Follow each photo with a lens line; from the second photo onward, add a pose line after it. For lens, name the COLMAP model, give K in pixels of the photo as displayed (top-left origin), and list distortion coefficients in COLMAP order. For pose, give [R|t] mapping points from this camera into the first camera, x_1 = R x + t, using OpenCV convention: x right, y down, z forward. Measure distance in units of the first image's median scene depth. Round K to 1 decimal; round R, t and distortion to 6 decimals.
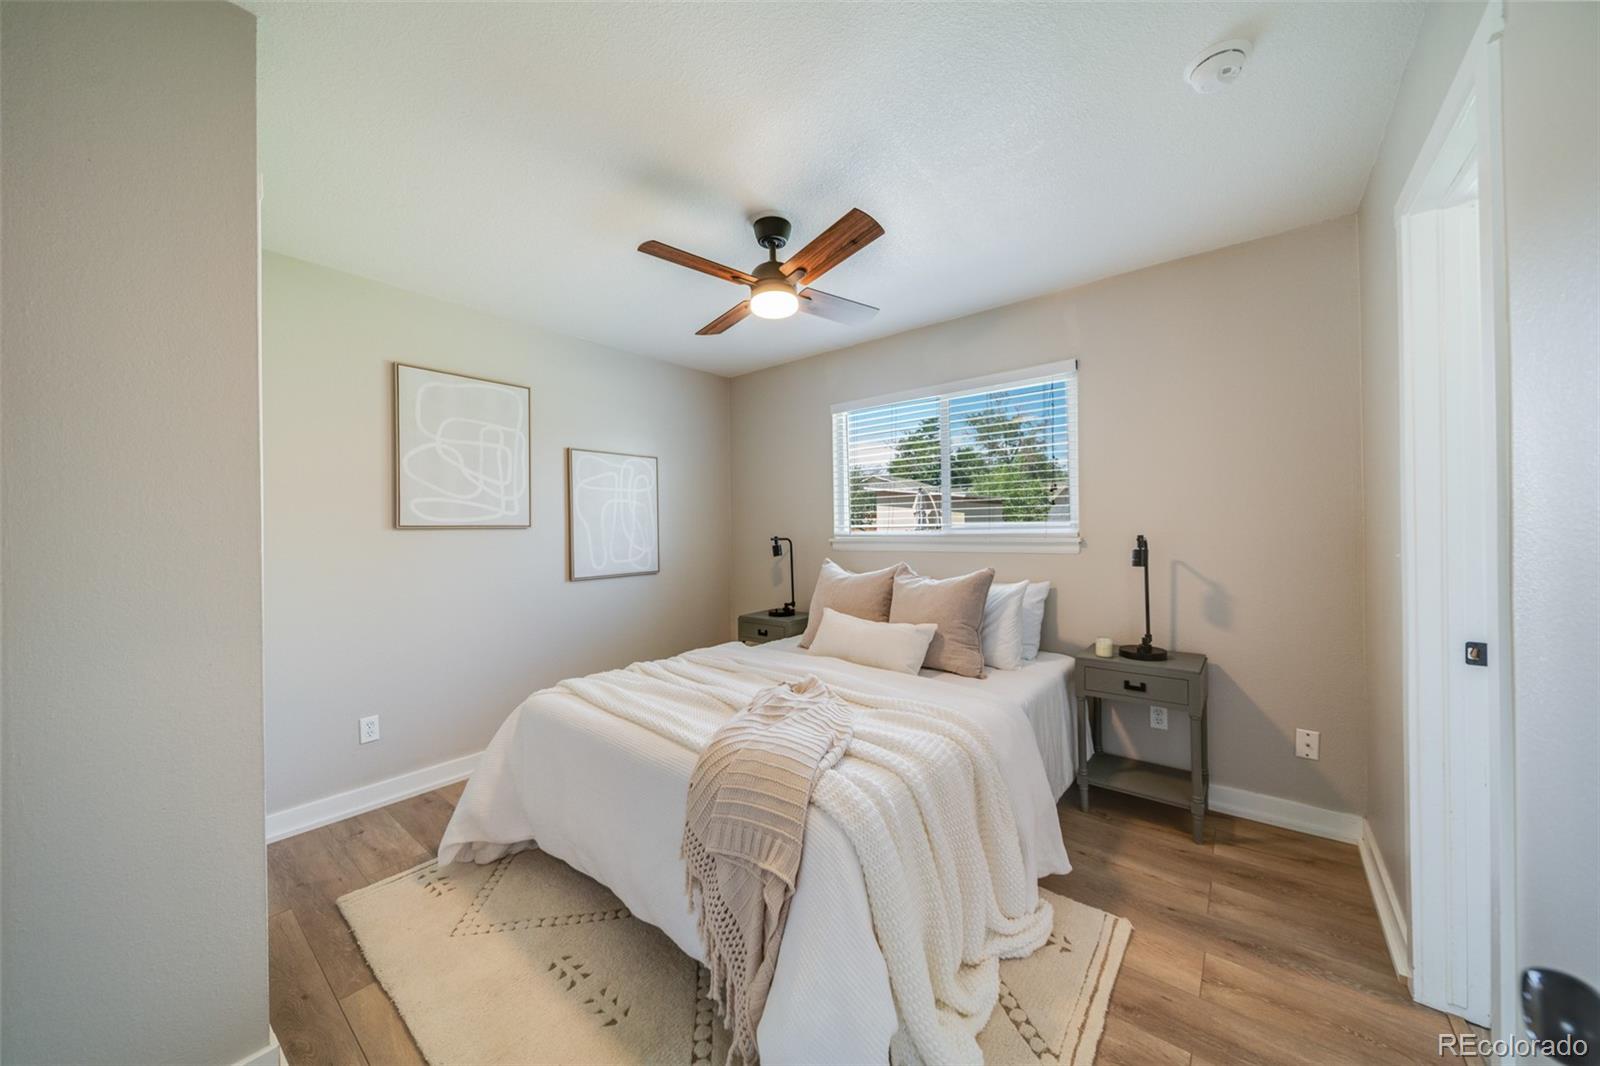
lens RADIAL K [[559.0, 0, 801.8], [0, 559.0, 524.8], [0, 0, 1]] dist [-0.001662, -0.000843]
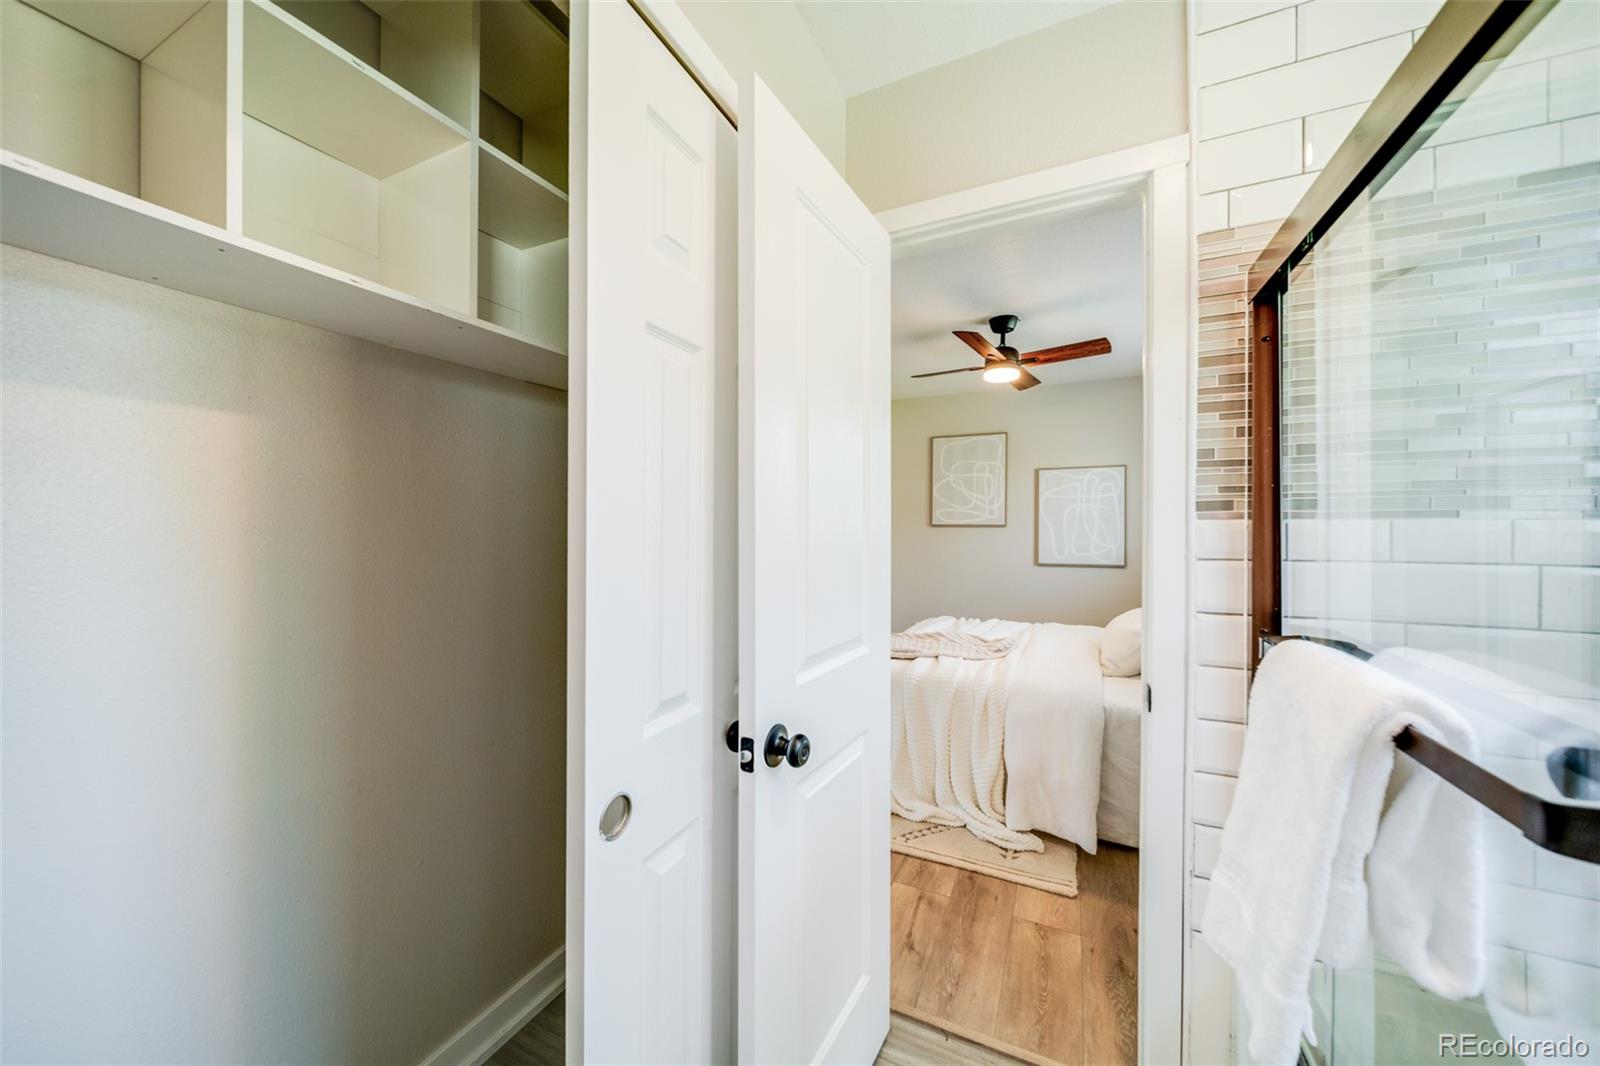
lens RADIAL K [[559.0, 0, 811.5], [0, 559.0, 529.6], [0, 0, 1]] dist [-0.001662, -0.000843]
pose [[0.247005, 0.020006, -0.968808, 0.863213], [-0.000399, 0.999789, 0.020544, -0.016919], [0.969014, -0.004688, 0.246961, 0.128508]]
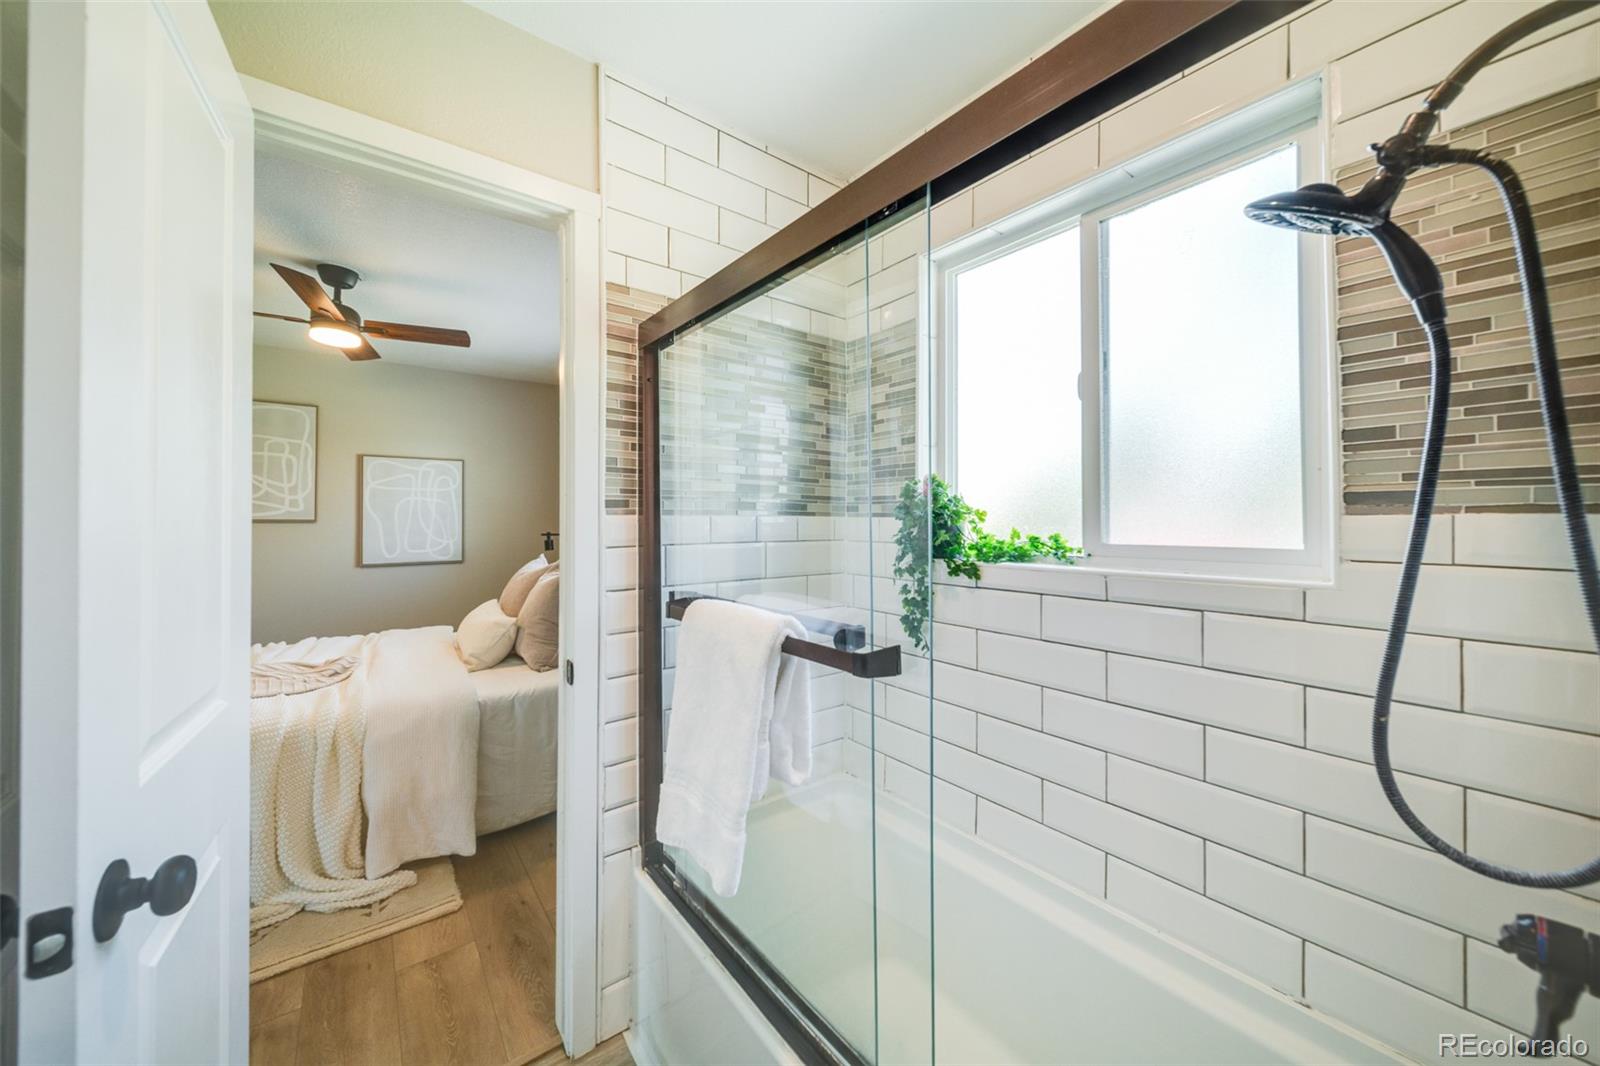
lens RADIAL K [[559.0, 0, 785.9], [0, 559.0, 515.8], [0, 0, 1]] dist [-0.001662, -0.000843]
pose [[0.972117, 0.010107, -0.234278, 0.812992], [-0.010977, 0.999937, -0.002410, -0.015909], [0.234239, 0.004915, 0.972167, 0.064208]]
